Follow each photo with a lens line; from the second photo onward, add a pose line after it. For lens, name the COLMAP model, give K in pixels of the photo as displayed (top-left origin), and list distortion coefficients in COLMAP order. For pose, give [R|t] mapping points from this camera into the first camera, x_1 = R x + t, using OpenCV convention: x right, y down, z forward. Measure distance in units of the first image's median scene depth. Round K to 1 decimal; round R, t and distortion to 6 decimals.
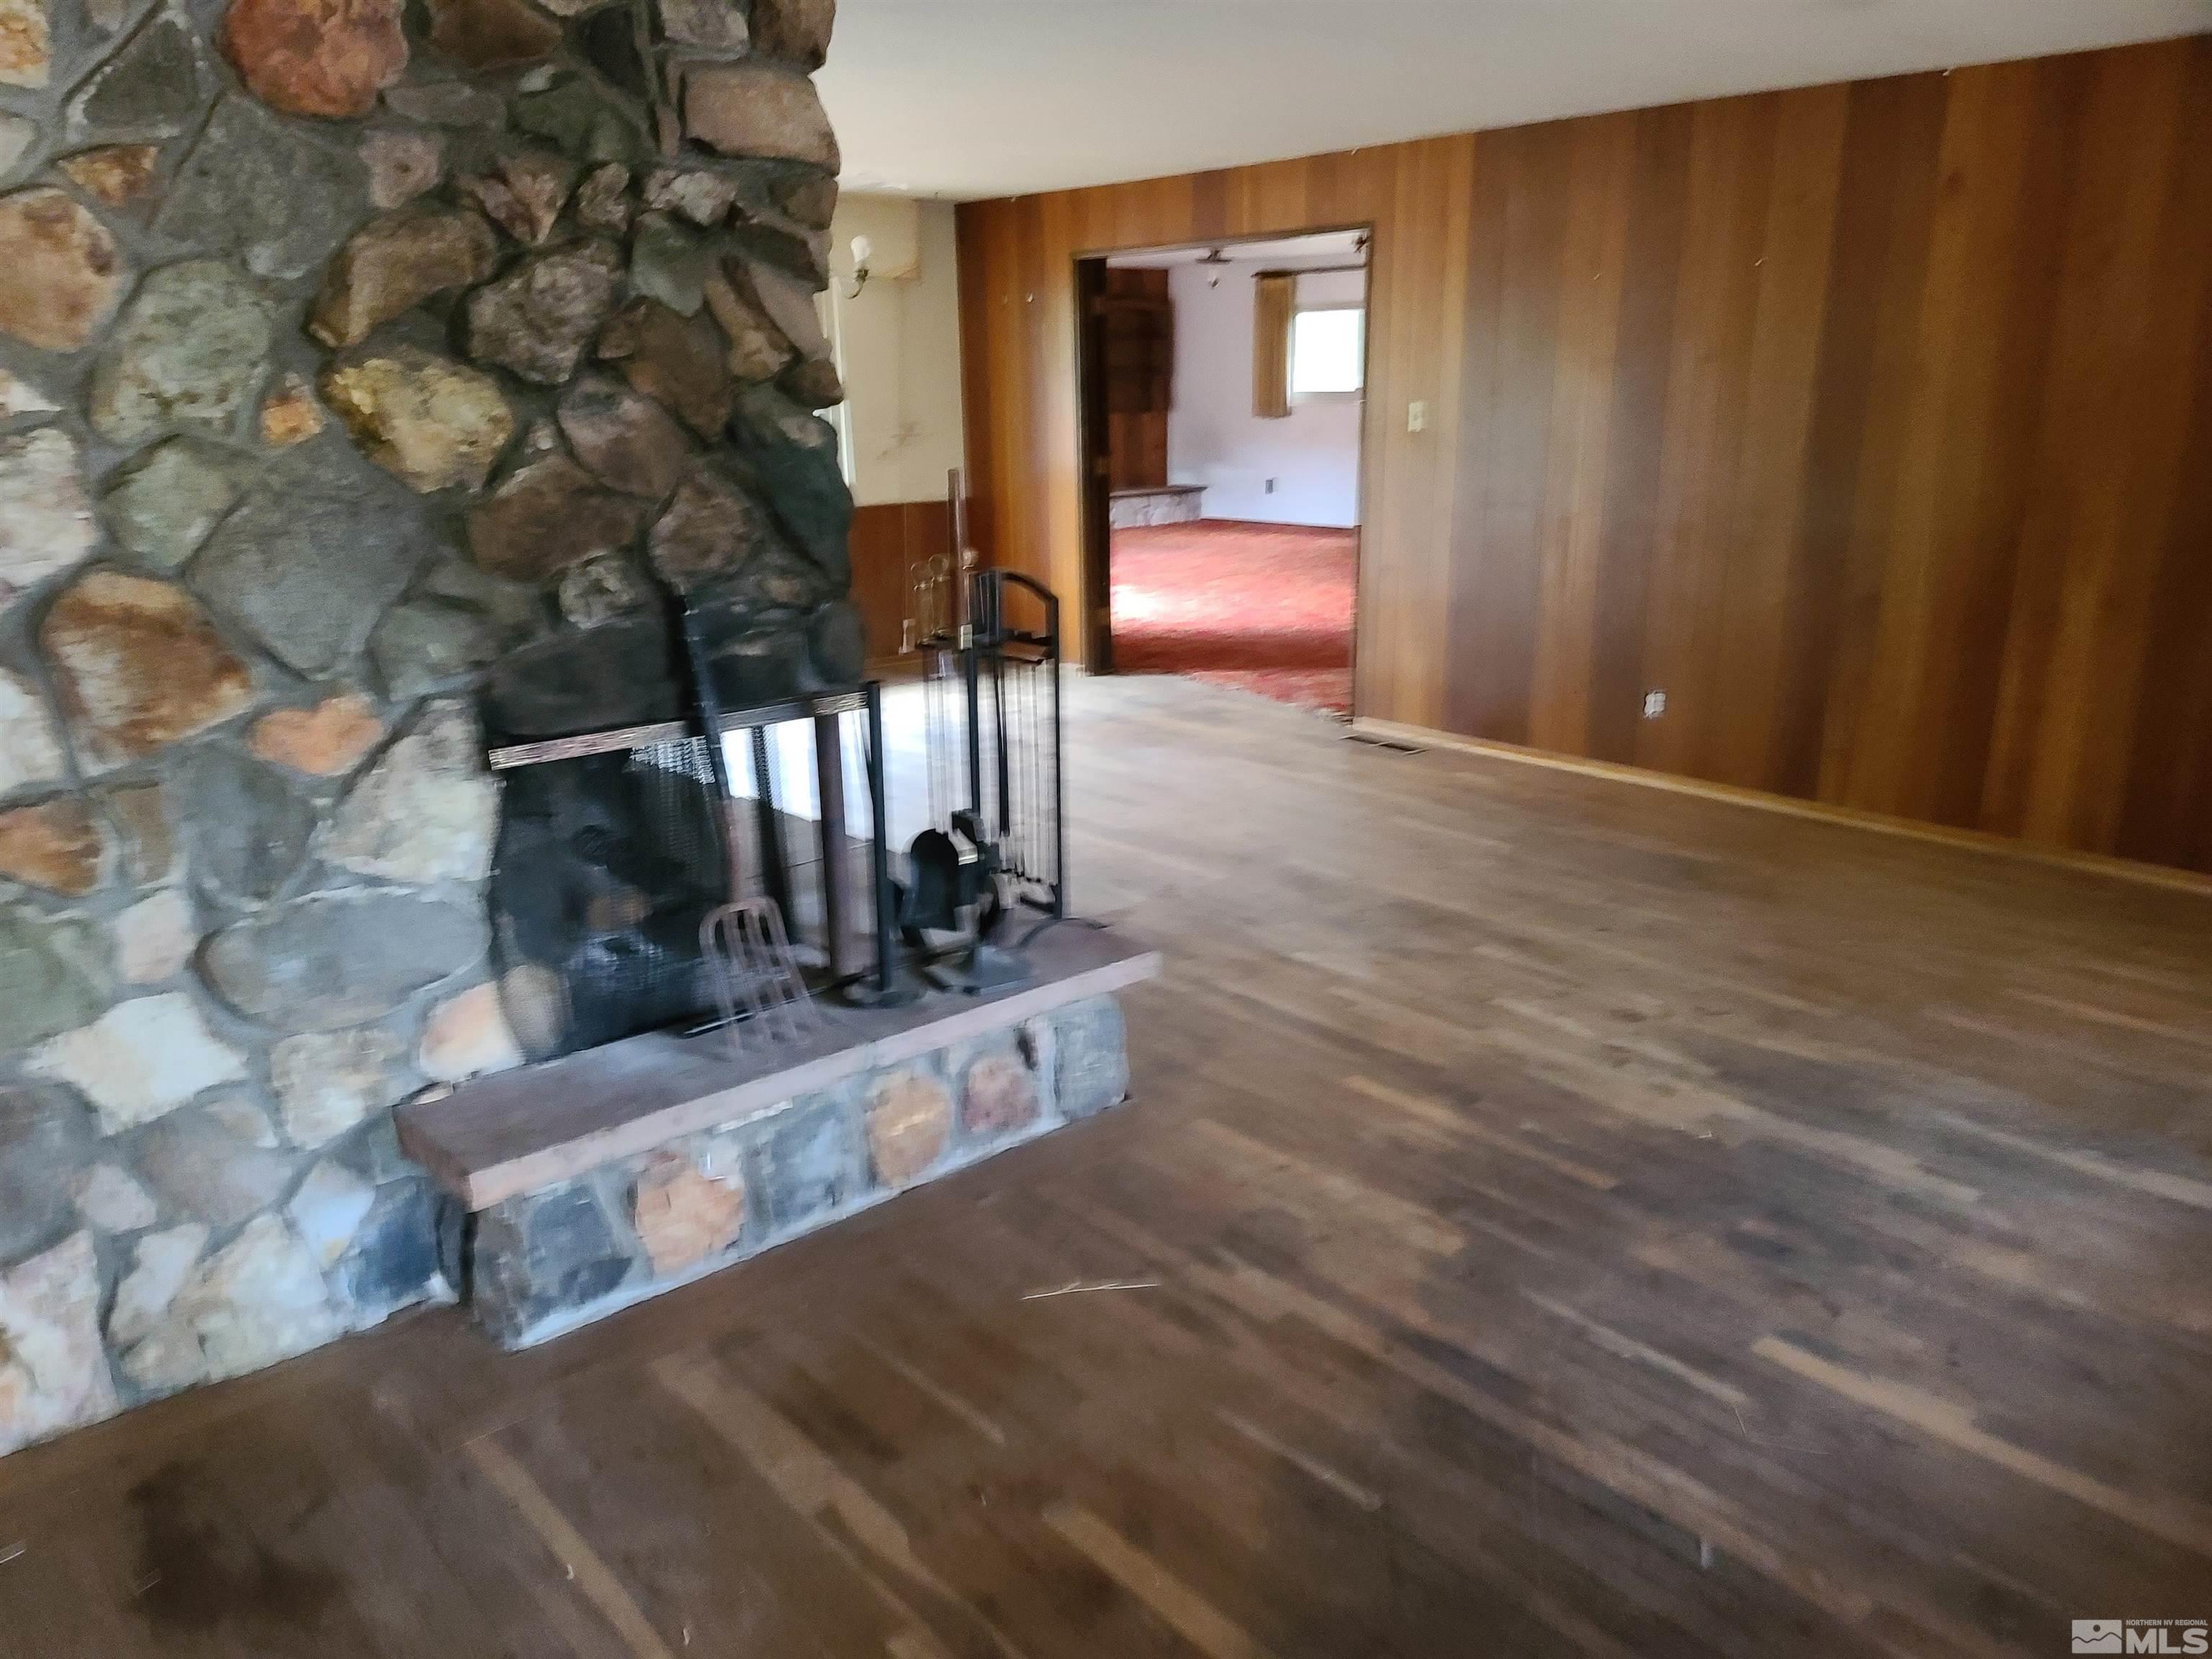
lens RADIAL K [[1629.6, 0, 1118.4], [0, 1629.6, 834.3], [0, 0, 1]] dist [0.091963, -0.061795]
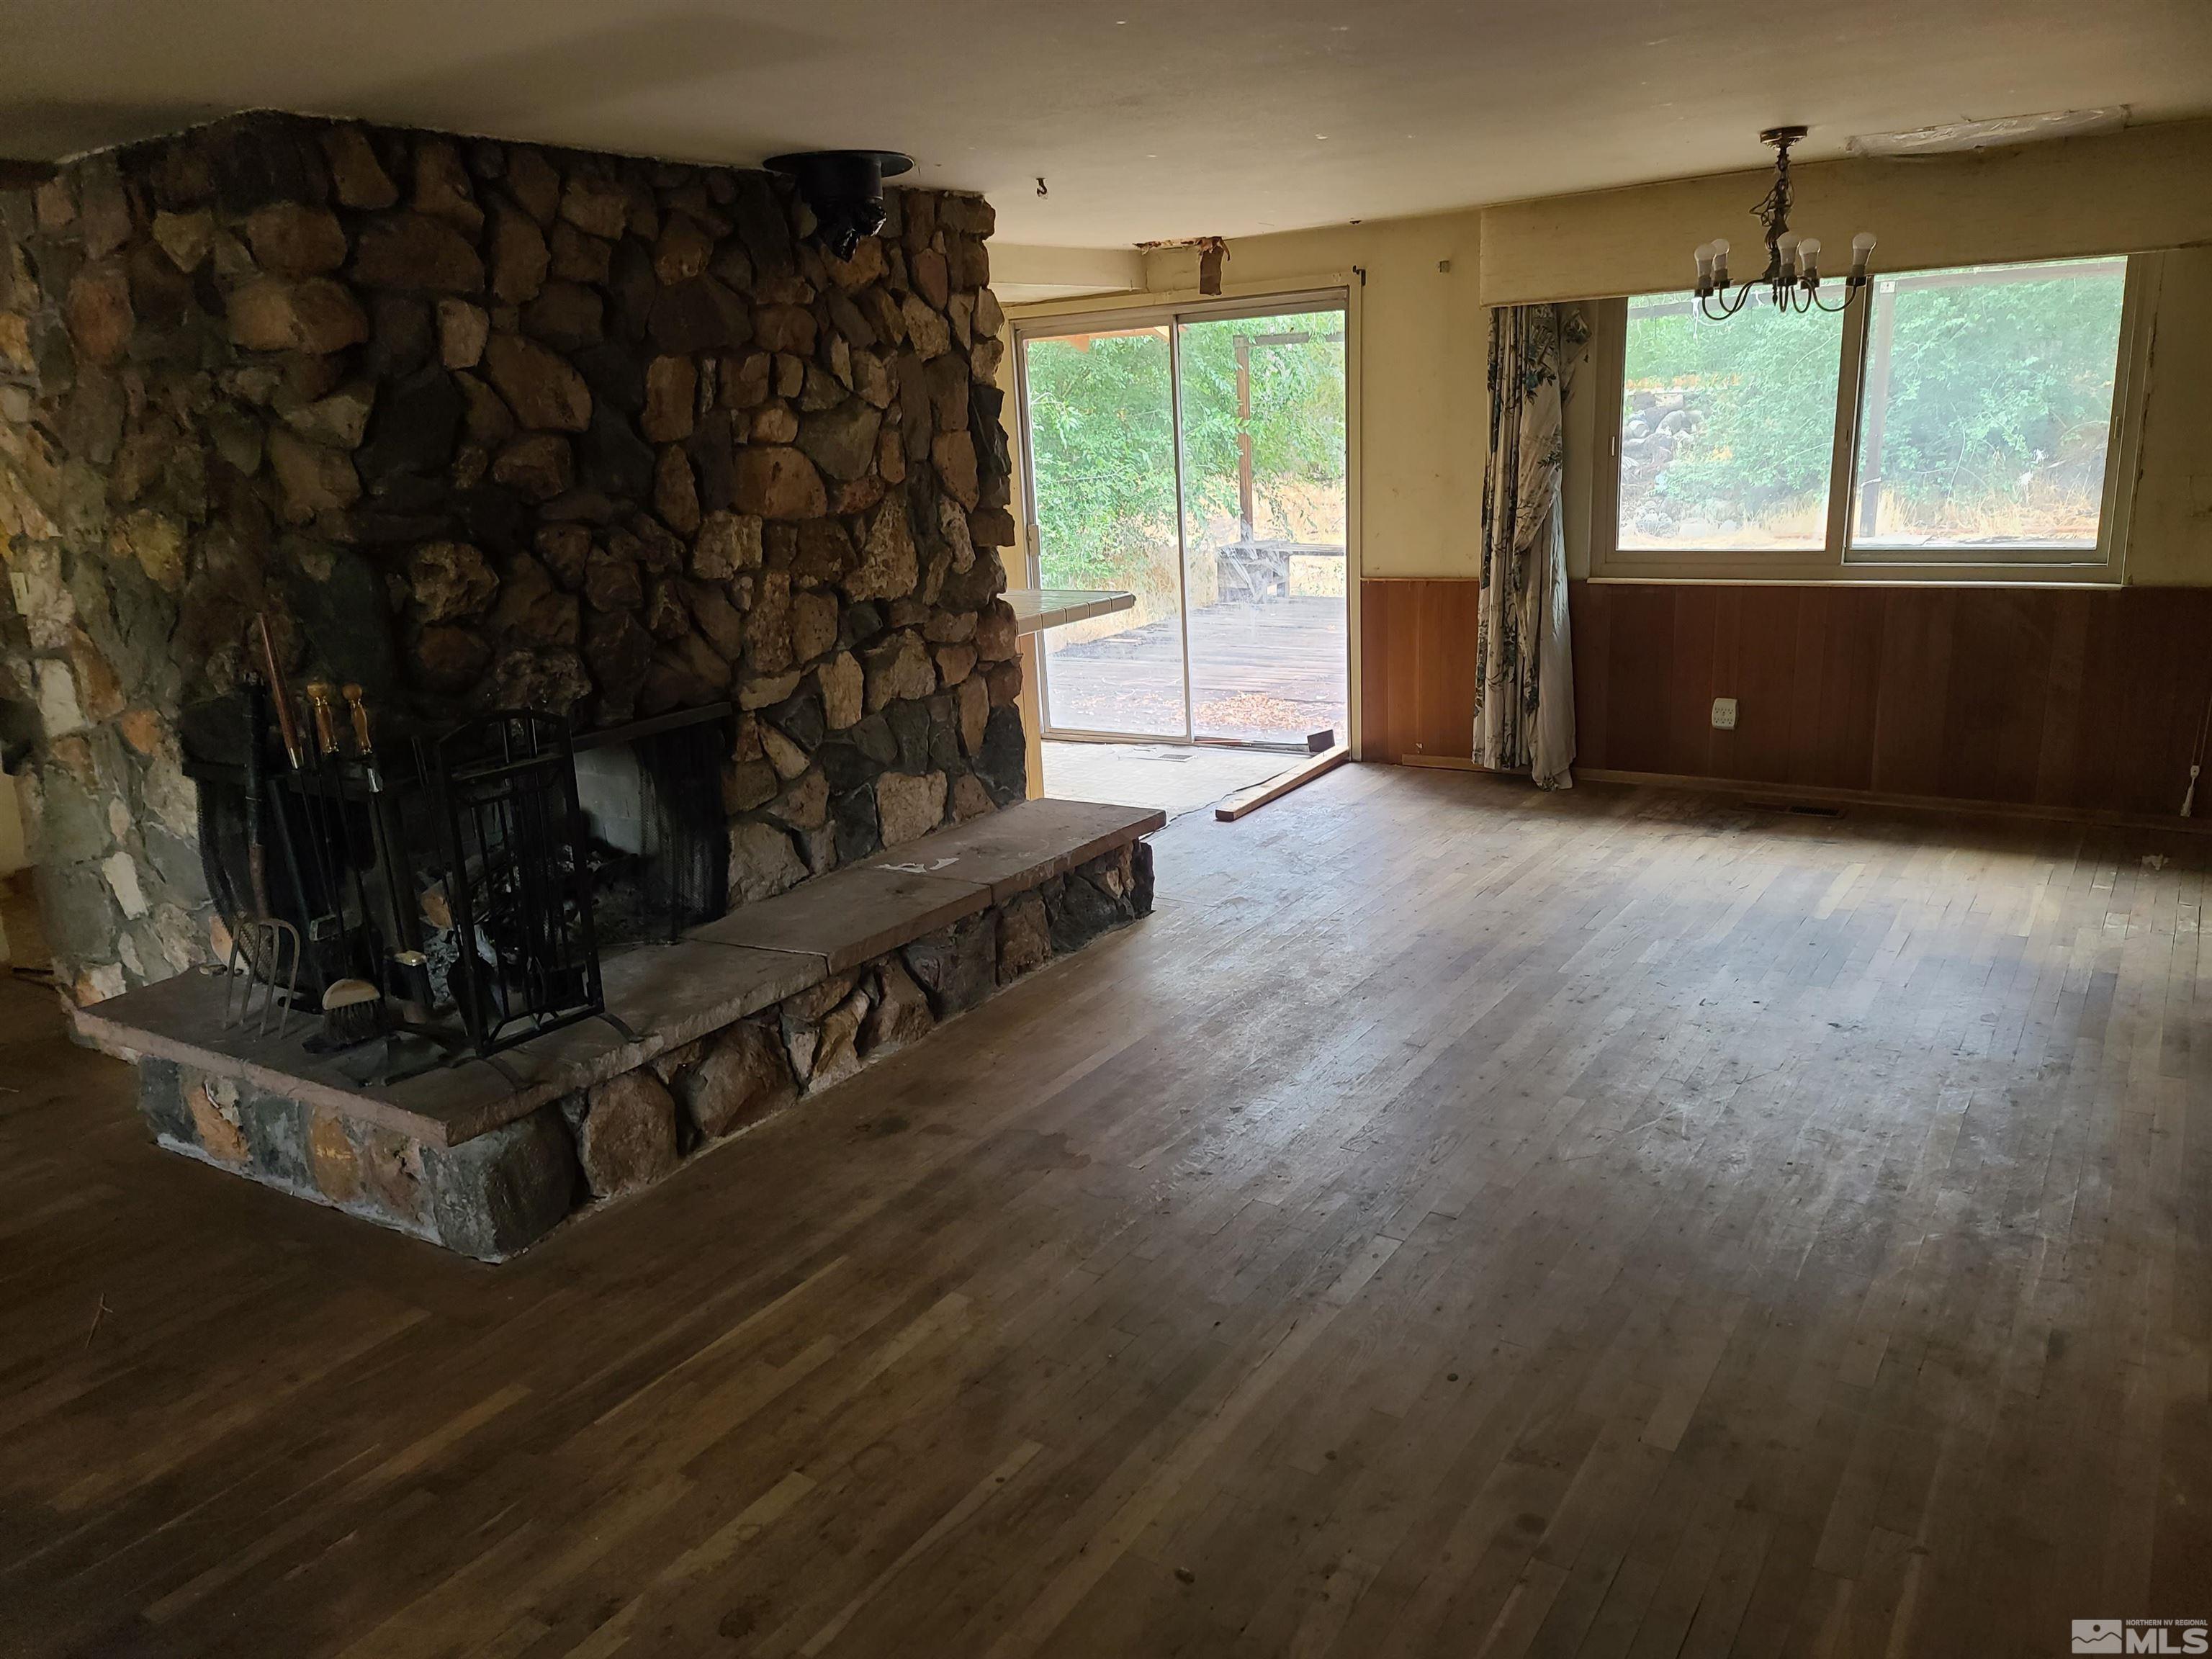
lens RADIAL K [[1629.6, 0, 1108.9], [0, 1629.6, 817.4], [0, 0, 1]] dist [0.091963, -0.061795]
pose [[0.247698, 0.239180, -0.938850, 1.180209], [-0.216112, 0.958272, 0.187111, -0.437156], [0.944427, 0.156550, 0.289051, 1.269108]]
